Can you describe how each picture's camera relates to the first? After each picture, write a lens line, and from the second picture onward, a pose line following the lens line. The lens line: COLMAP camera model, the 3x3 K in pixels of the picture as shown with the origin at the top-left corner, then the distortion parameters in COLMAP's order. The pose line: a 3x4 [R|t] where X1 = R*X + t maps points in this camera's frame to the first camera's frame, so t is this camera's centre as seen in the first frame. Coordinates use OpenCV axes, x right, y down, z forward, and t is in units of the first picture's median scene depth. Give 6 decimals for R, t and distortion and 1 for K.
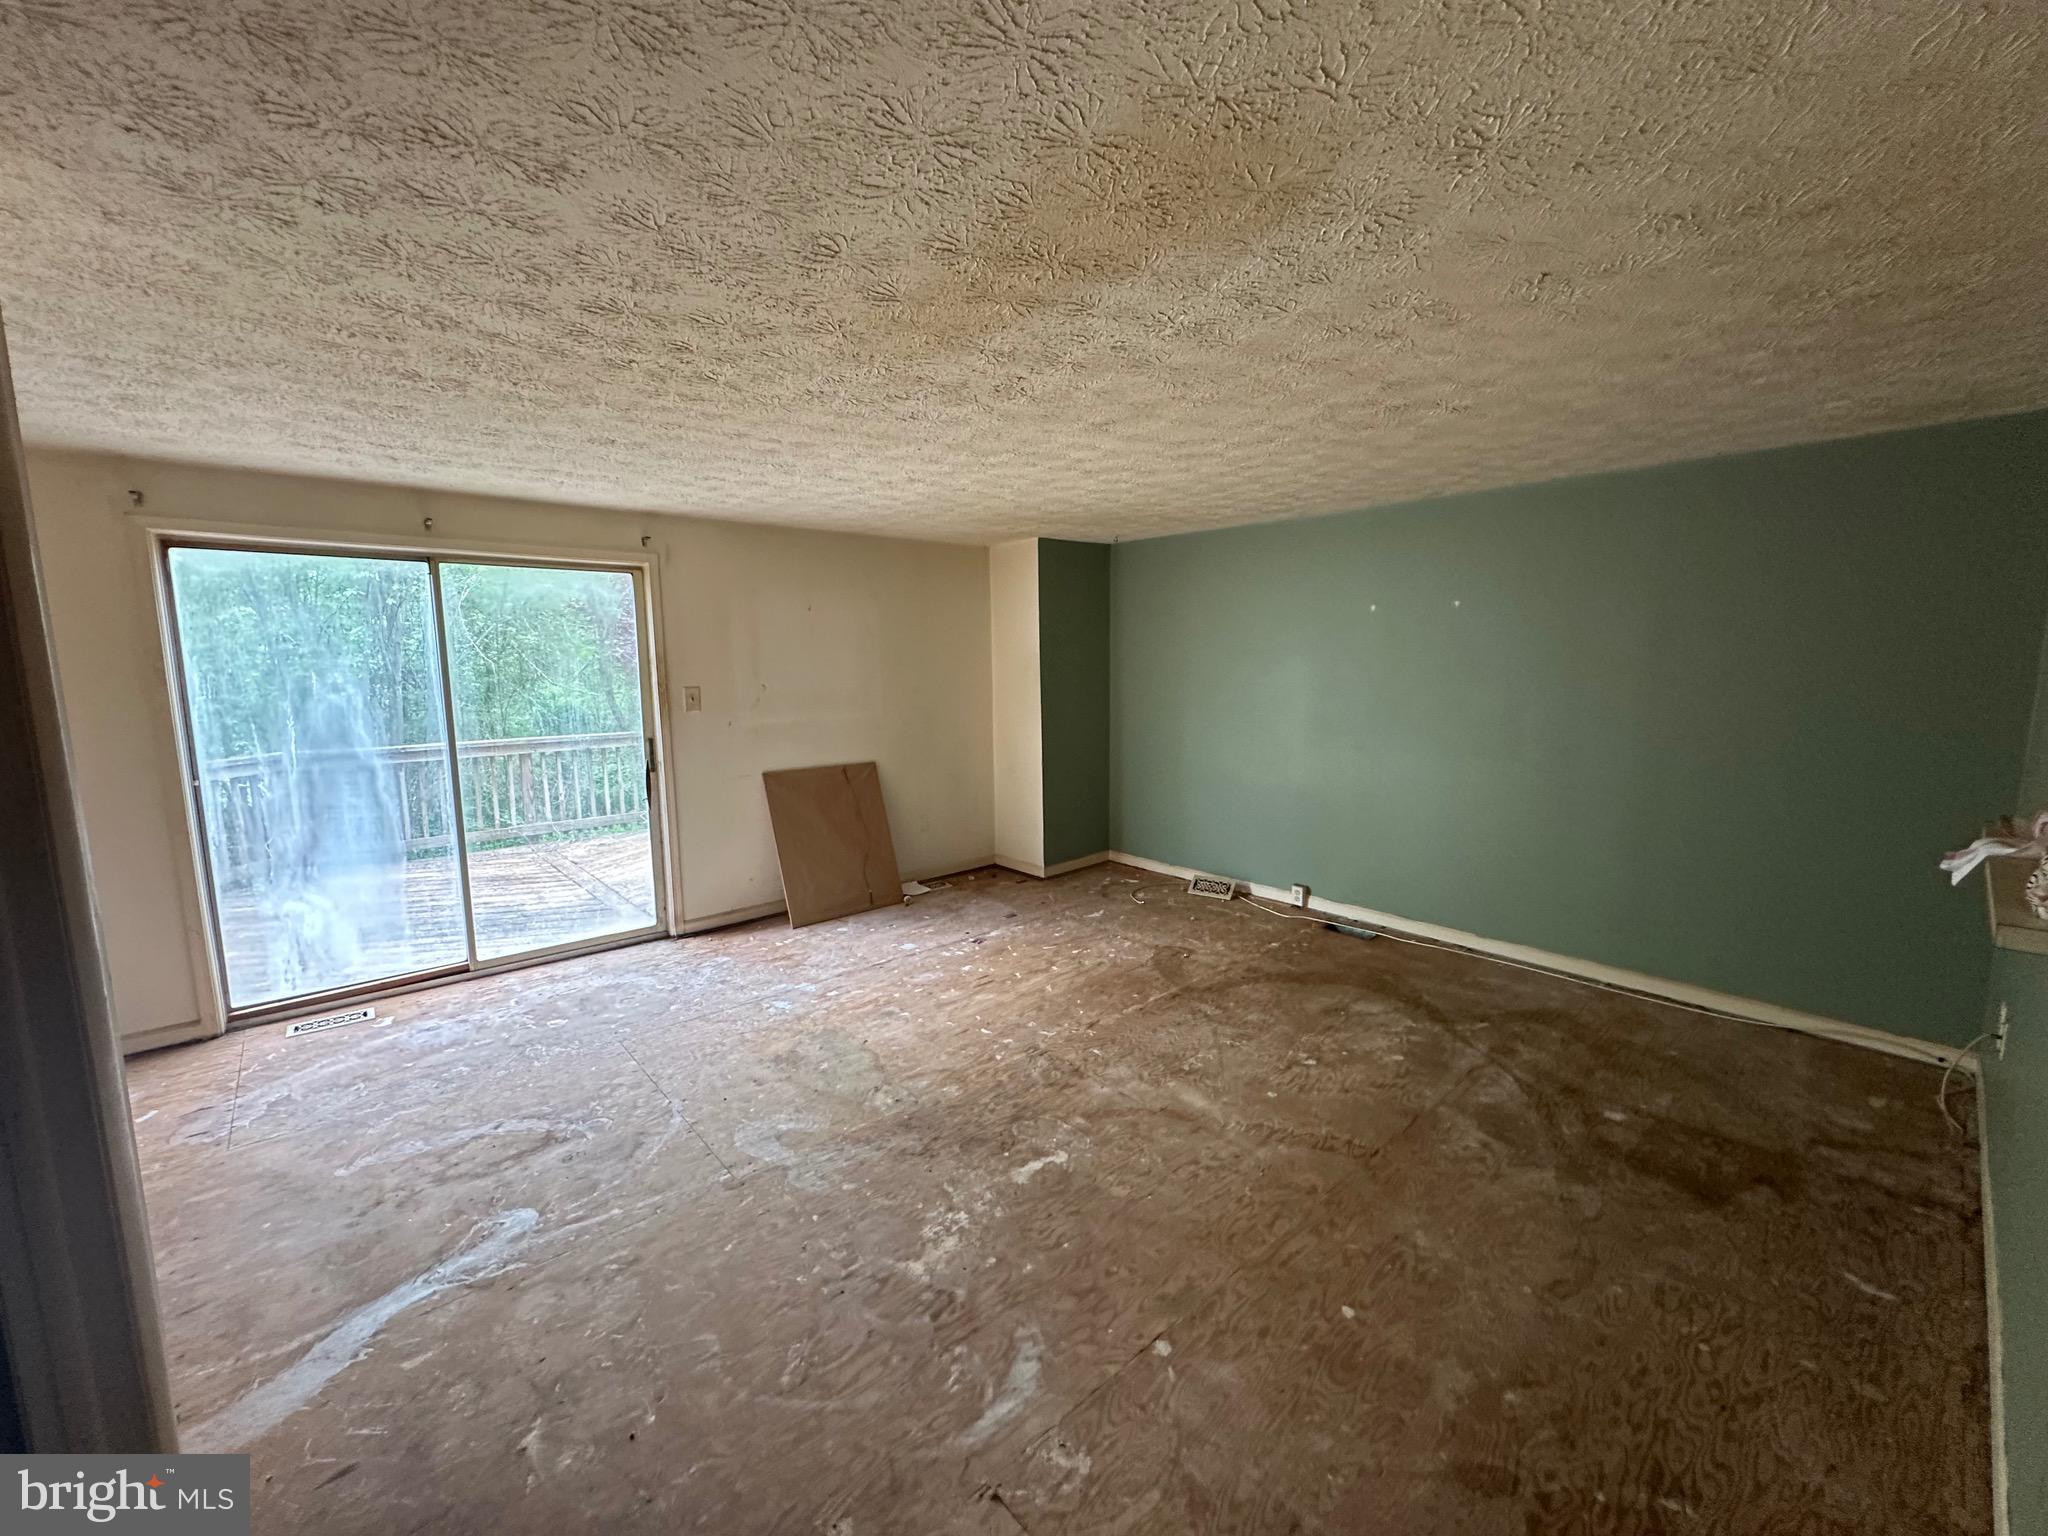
lens RADIAL K [[819.8, 0, 1022.4], [0, 819.8, 763.2], [0, 0, 1]] dist [-0.000660, 0.000060]
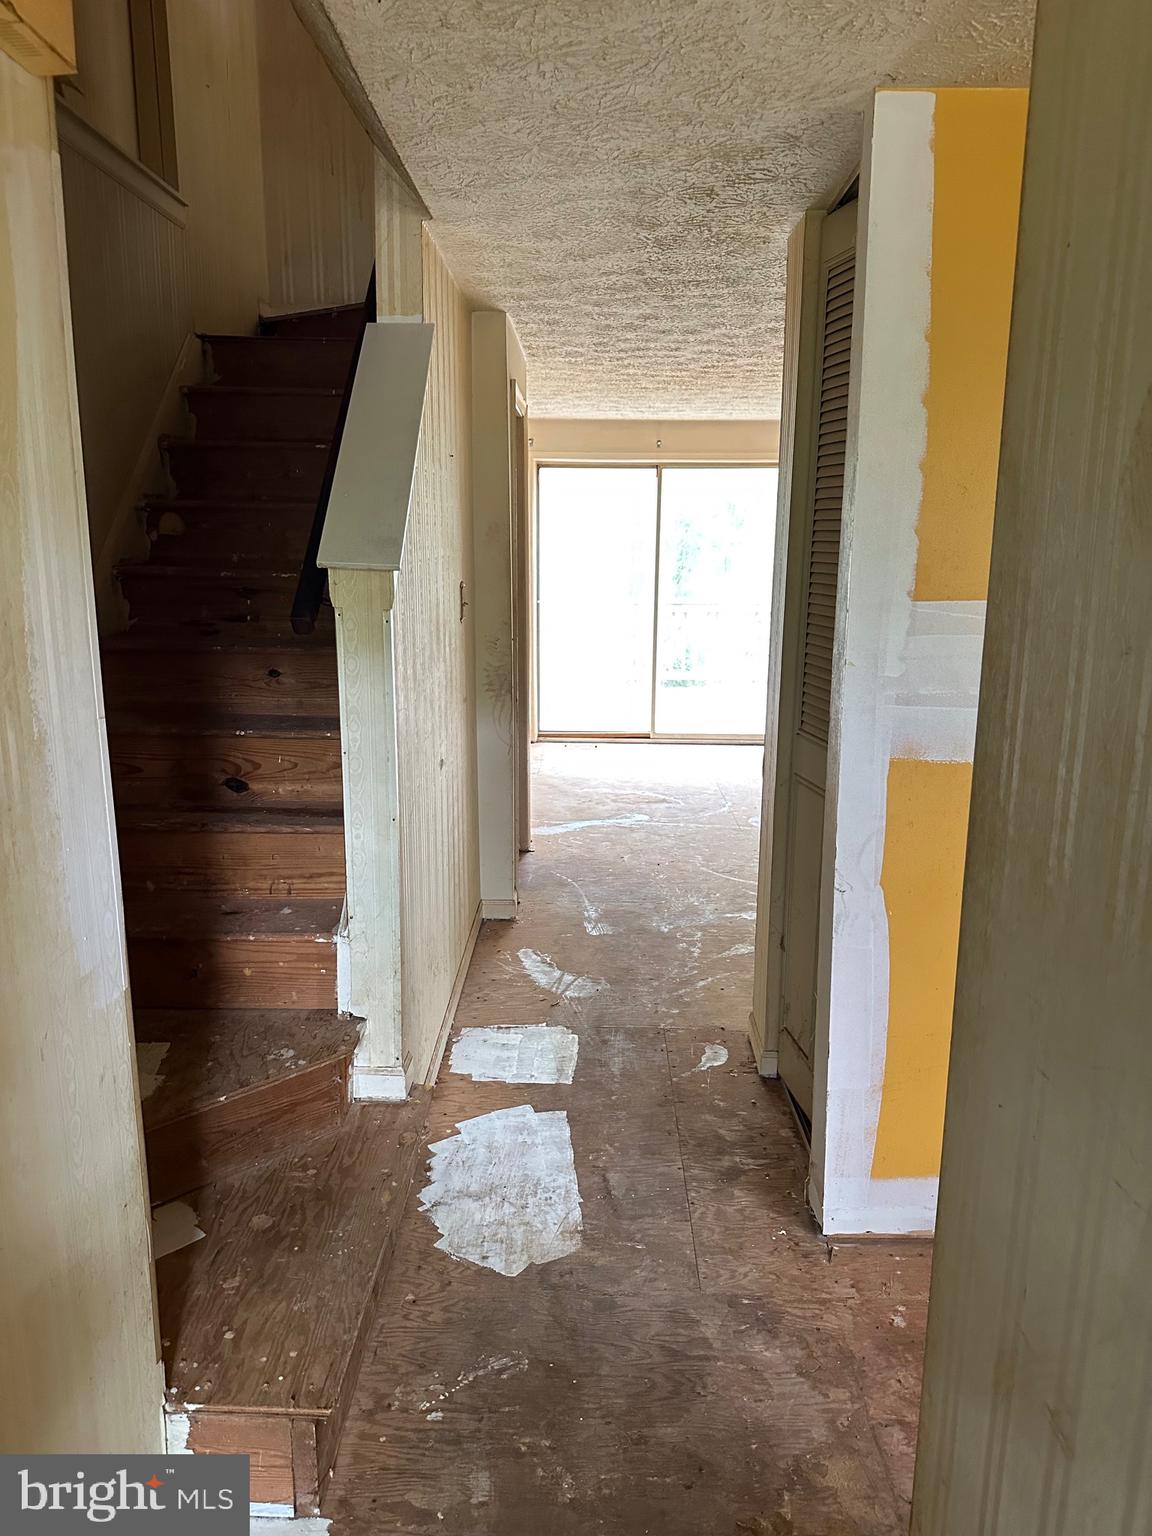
lens RADIAL K [[1086.5, 0, 575.2], [0, 1086.5, 768.0], [0, 0, 1]] dist [0.001379, 0.000378]
pose [[0.743811, 0.156298, -0.649859, 0.719618], [-0.098613, 0.987296, 0.124585, 0.087685], [0.661076, -0.028584, 0.749775, -0.811602]]
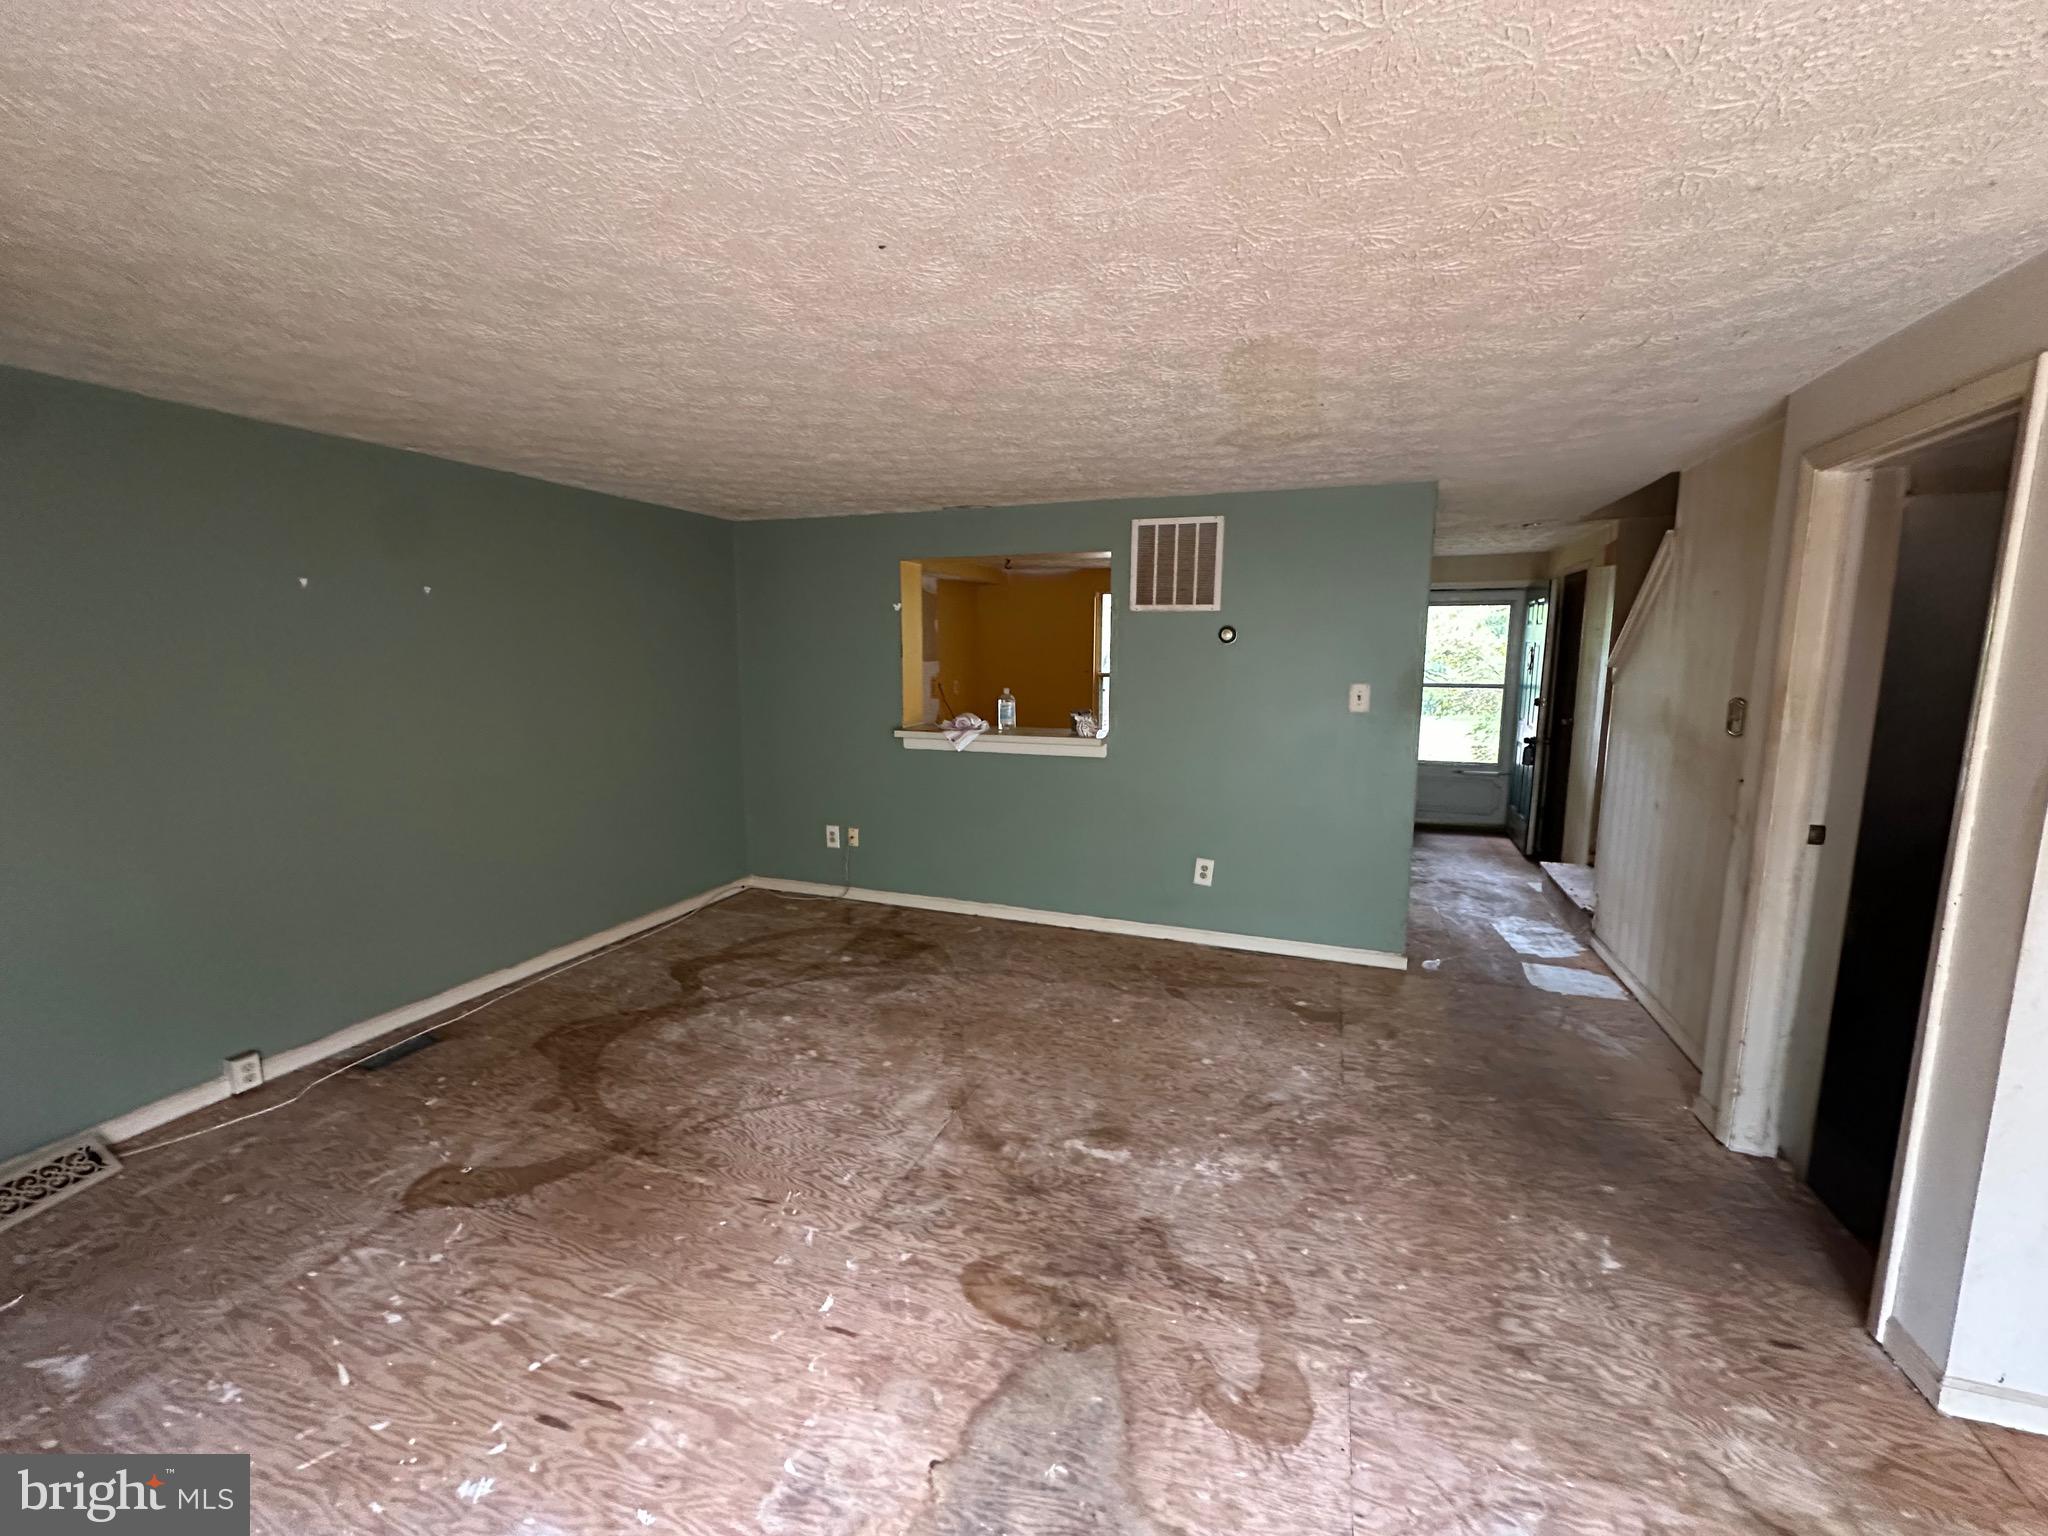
lens RADIAL K [[819.8, 0, 1023.3], [0, 819.8, 766.2], [0, 0, 1]] dist [-0.000660, 0.000060]
pose [[-0.478659, -0.115925, 0.870314, -0.619341], [0.115204, 0.974383, 0.193147, -0.148574], [-0.870410, 0.192715, -0.453042, 1.166016]]
